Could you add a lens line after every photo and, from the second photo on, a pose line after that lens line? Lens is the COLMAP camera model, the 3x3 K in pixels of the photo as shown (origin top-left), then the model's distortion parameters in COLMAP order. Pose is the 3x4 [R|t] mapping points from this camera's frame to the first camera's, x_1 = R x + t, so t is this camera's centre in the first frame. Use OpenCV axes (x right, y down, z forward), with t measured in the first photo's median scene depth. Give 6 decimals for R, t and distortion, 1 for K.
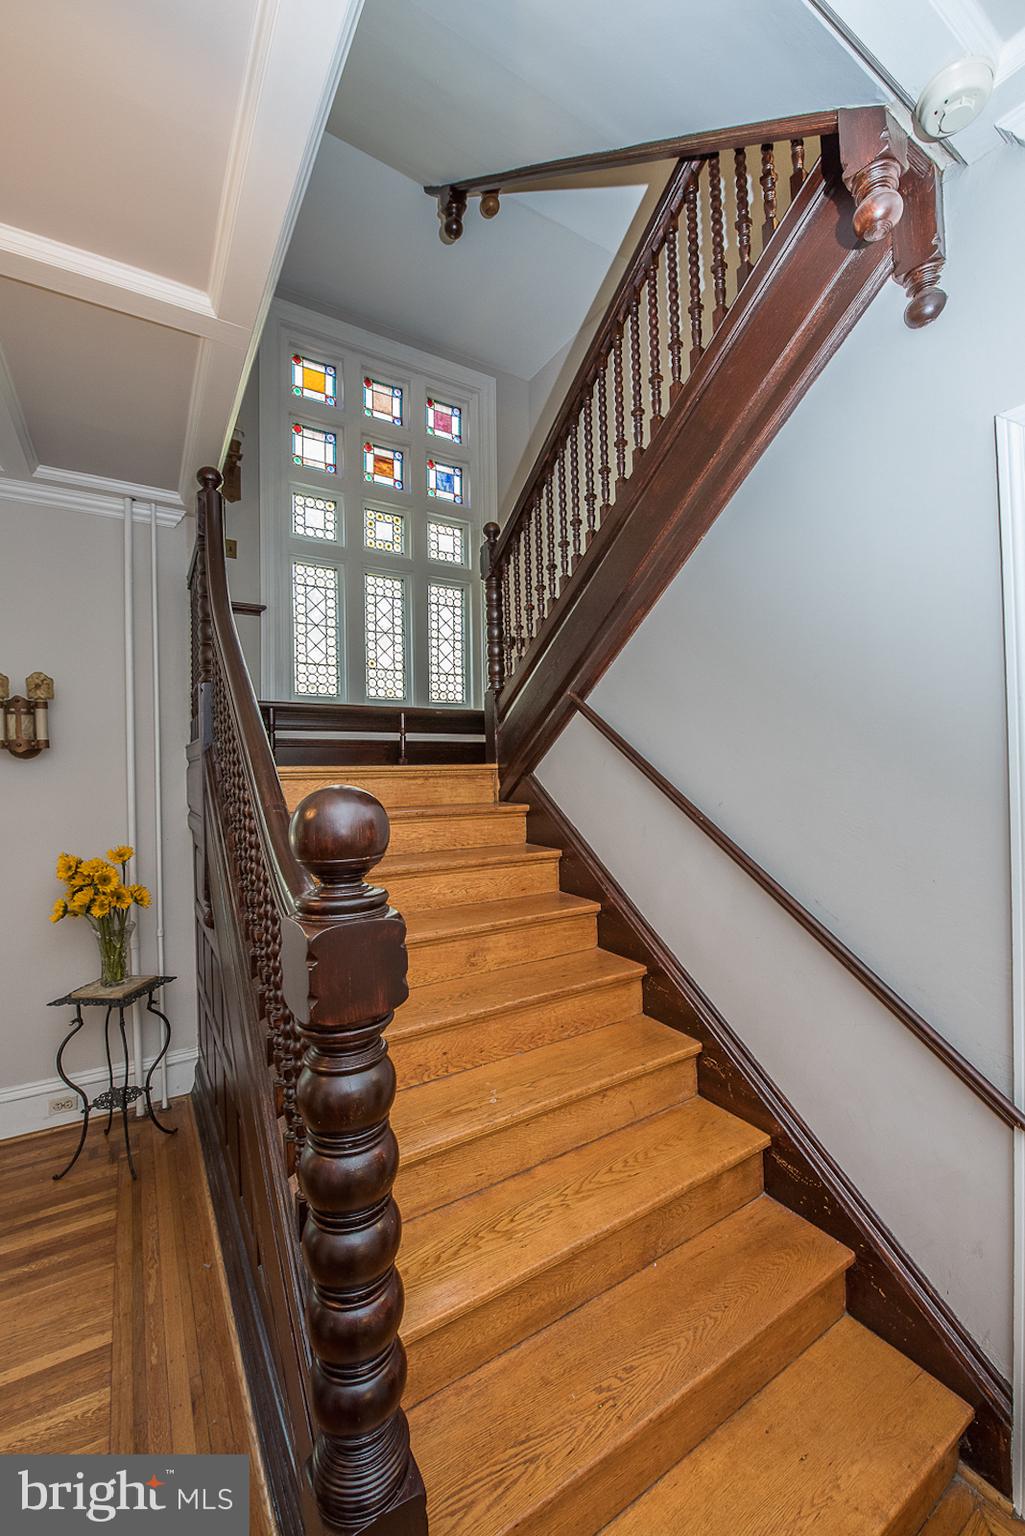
lens RADIAL K [[607.2, 0, 510.1], [0, 607.2, 766.9], [0, 0, 1]] dist [-0.015606, -0.002869]
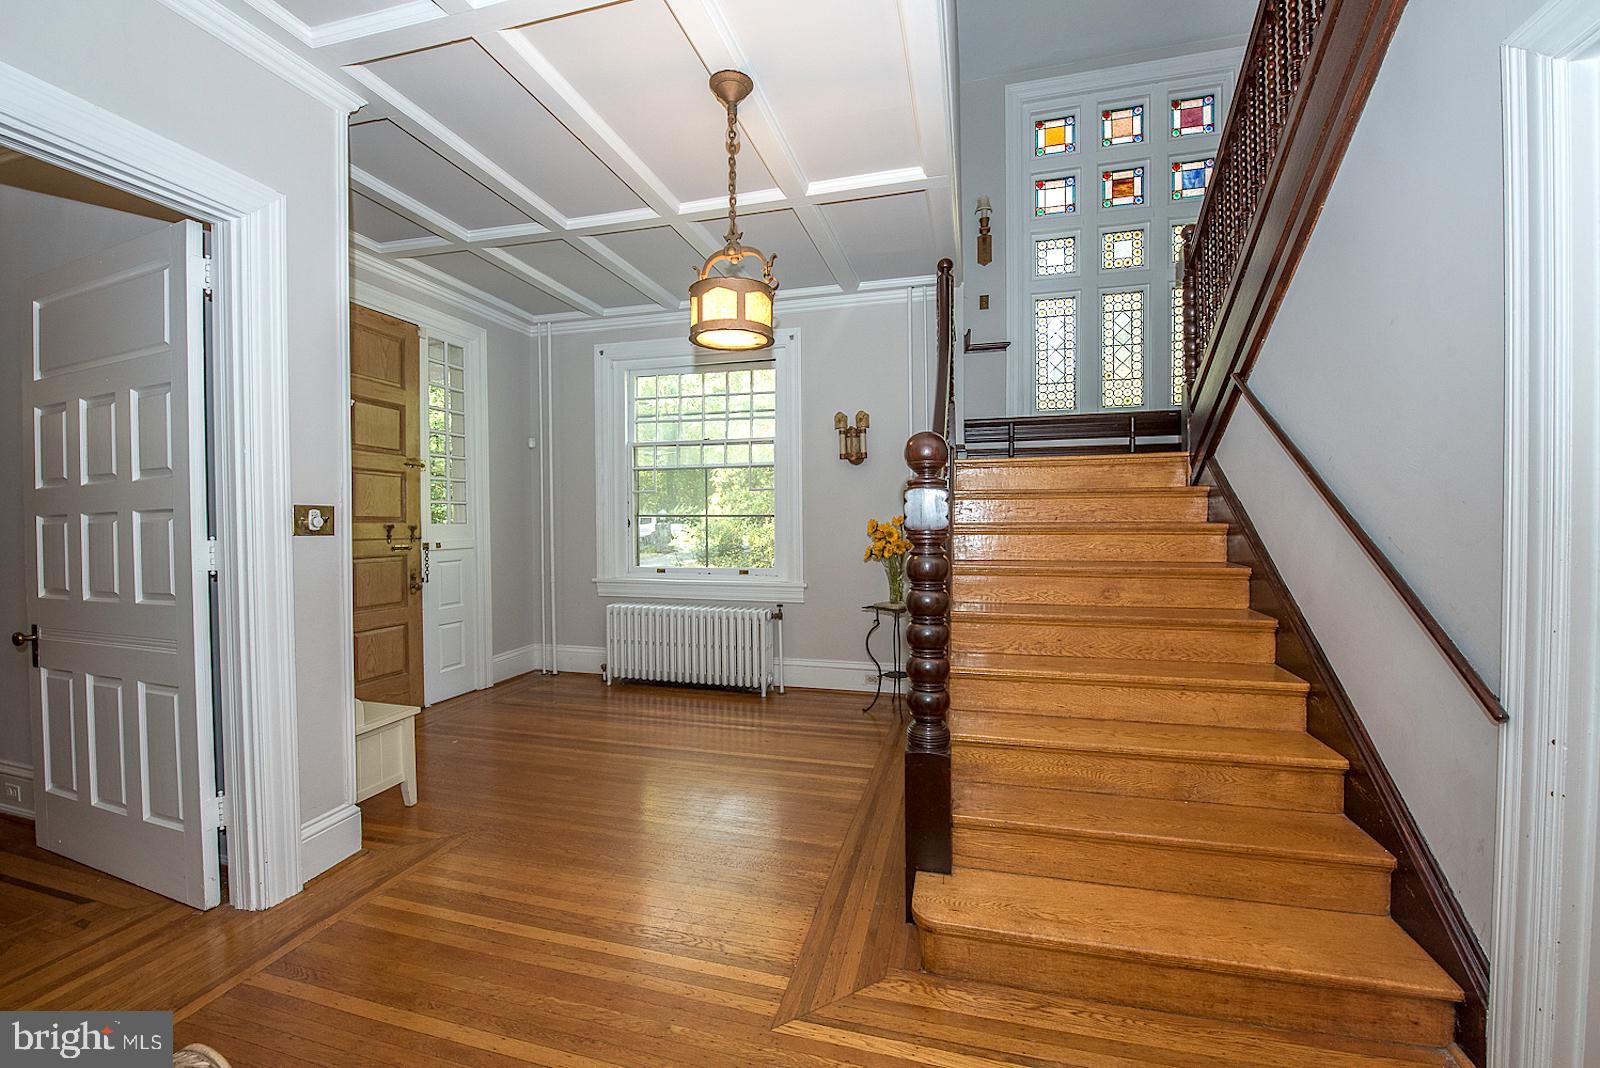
lens RADIAL K [[632.5, 0, 799.8], [0, 632.5, 531.4], [0, 0, 1]] dist [-0.015606, -0.002869]
pose [[0.681571, 0.027027, -0.731253, 0.337616], [0.004286, 0.999153, 0.040923, 0.090422], [0.731740, -0.031026, 0.680878, -0.280252]]
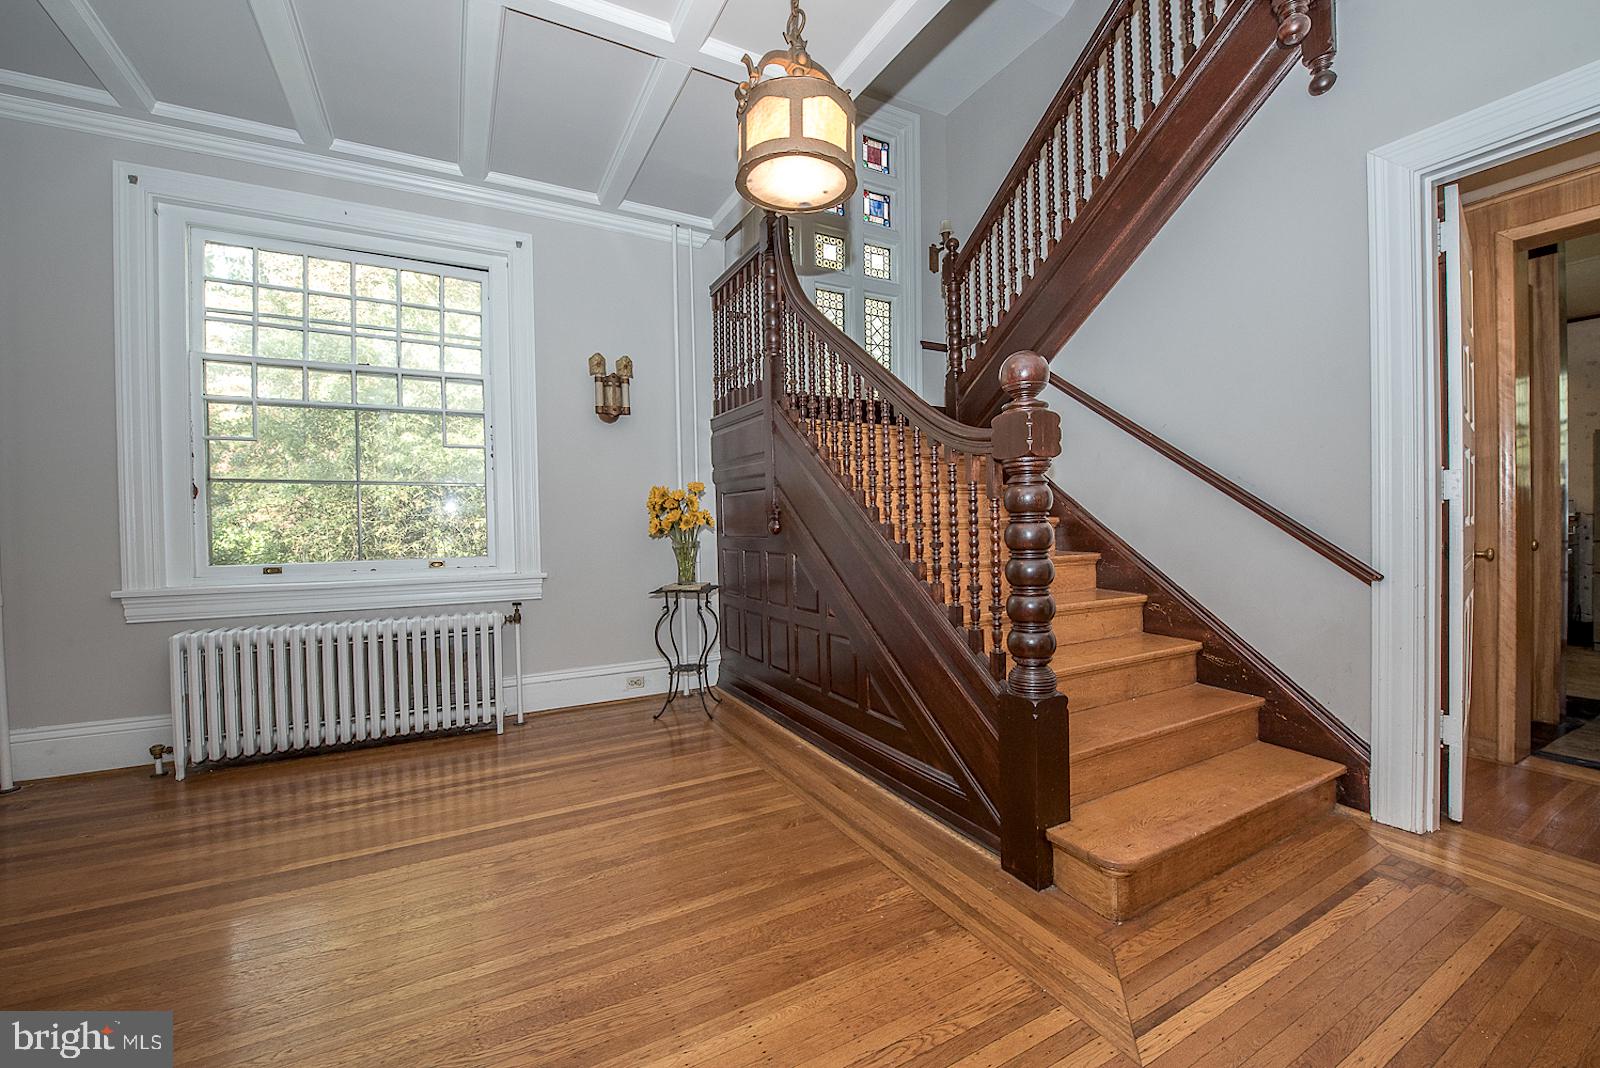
lens RADIAL K [[632.5, 0, 799.8], [0, 632.5, 531.4], [0, 0, 1]] dist [-0.015606, -0.002869]
pose [[0.997863, 0.002479, -0.065293, -0.273323], [-0.000613, 0.999591, 0.028577, 0.176567], [0.065338, -0.028476, 0.997457, -0.360253]]
